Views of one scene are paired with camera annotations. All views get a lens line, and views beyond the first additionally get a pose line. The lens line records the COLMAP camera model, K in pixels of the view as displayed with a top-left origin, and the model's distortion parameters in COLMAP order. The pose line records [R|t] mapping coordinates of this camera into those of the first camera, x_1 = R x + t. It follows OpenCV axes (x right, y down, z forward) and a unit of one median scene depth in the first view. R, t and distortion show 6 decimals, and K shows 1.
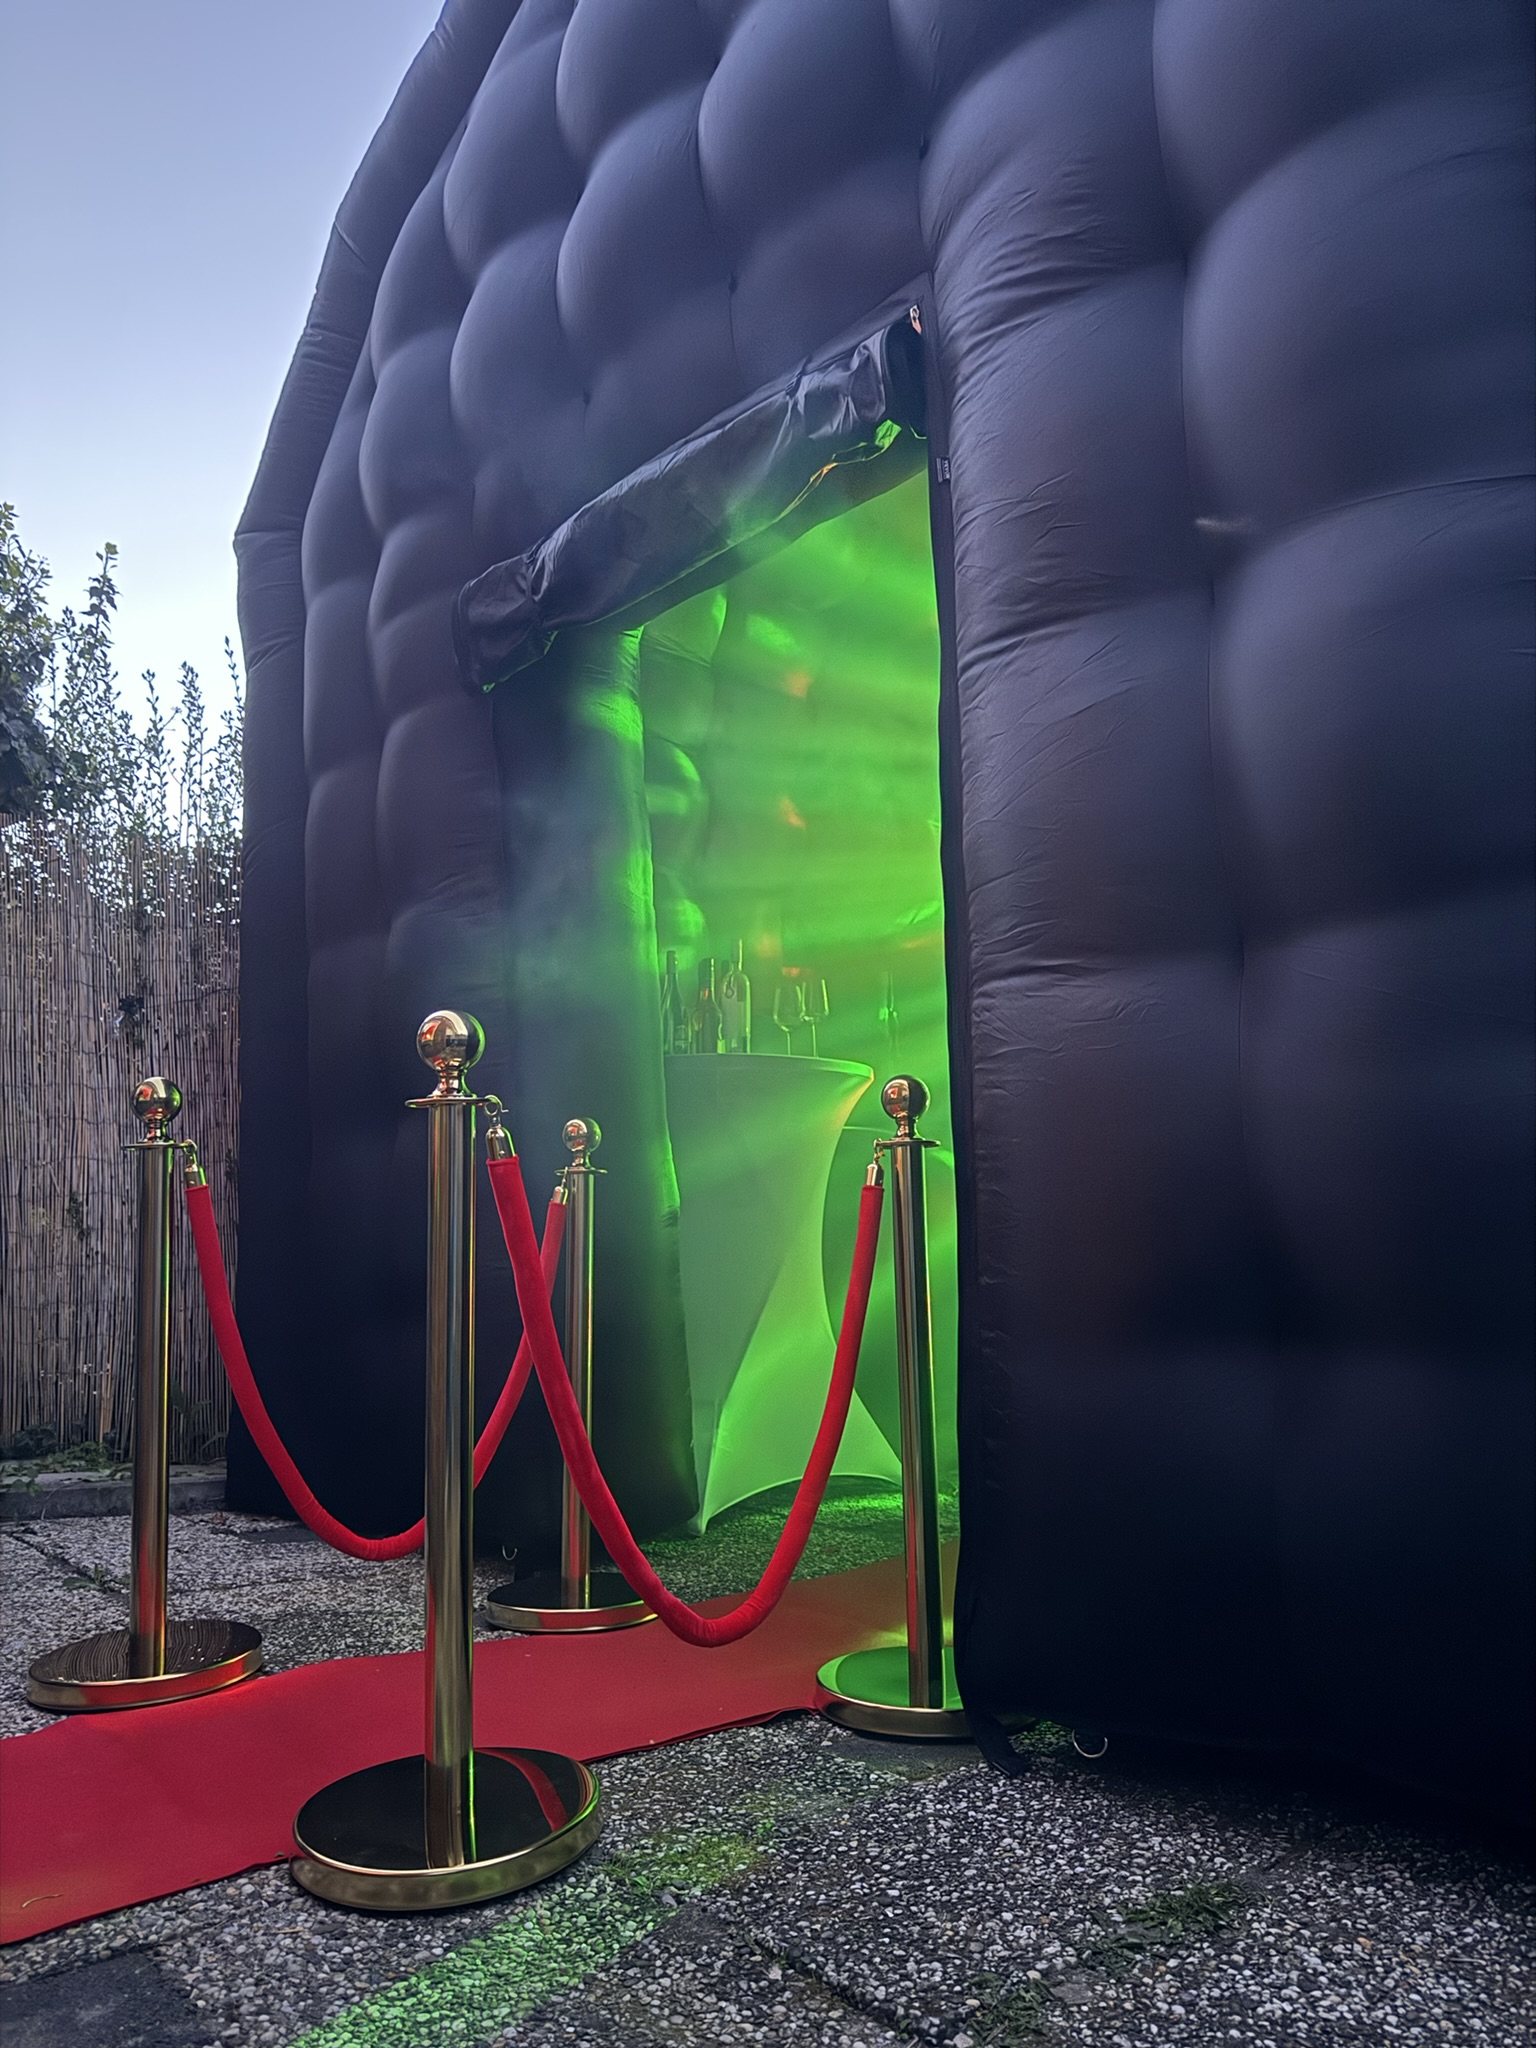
lens RADIAL K [[1412.4, 0, 766.9], [0, 1412.4, 1022.8], [0, 0, 1]] dist [0.001160, -0.006534]
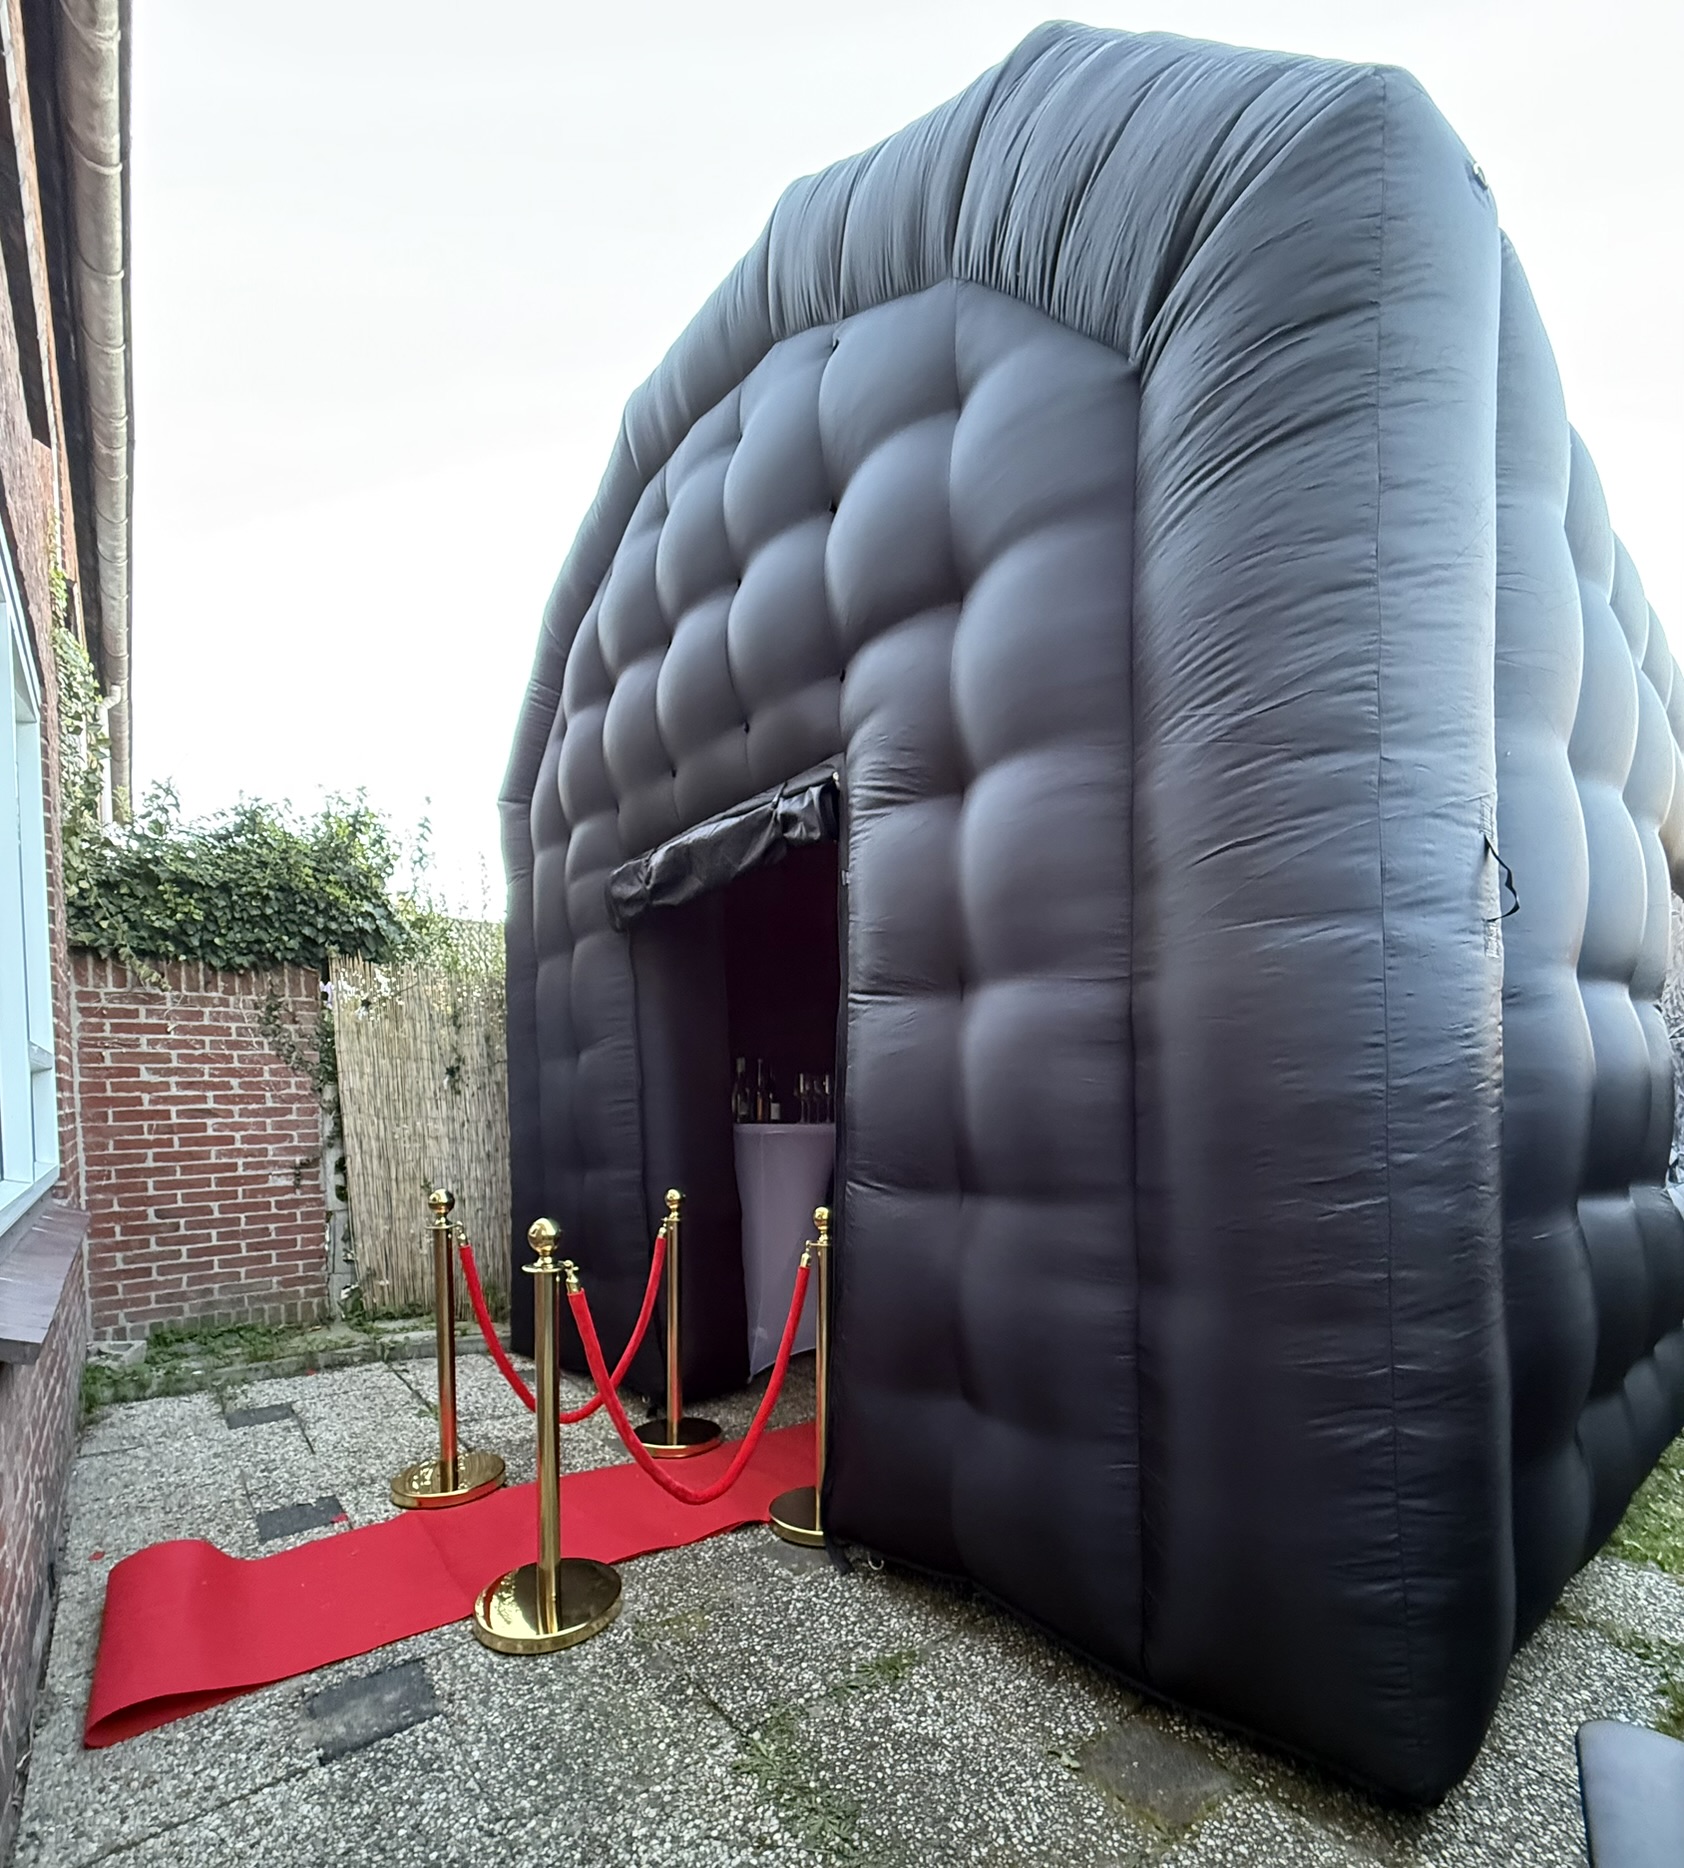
lens RADIAL K [[993.6, 0, 955.8], [0, 993.6, 934.8], [0, 0, 1]] dist [-0.003798, -0.001523]
pose [[0.998703, 0.018753, -0.047338, 0.344446], [-0.011681, 0.989293, 0.145474, -0.536868], [0.049559, -0.144732, 0.988229, -0.257173]]
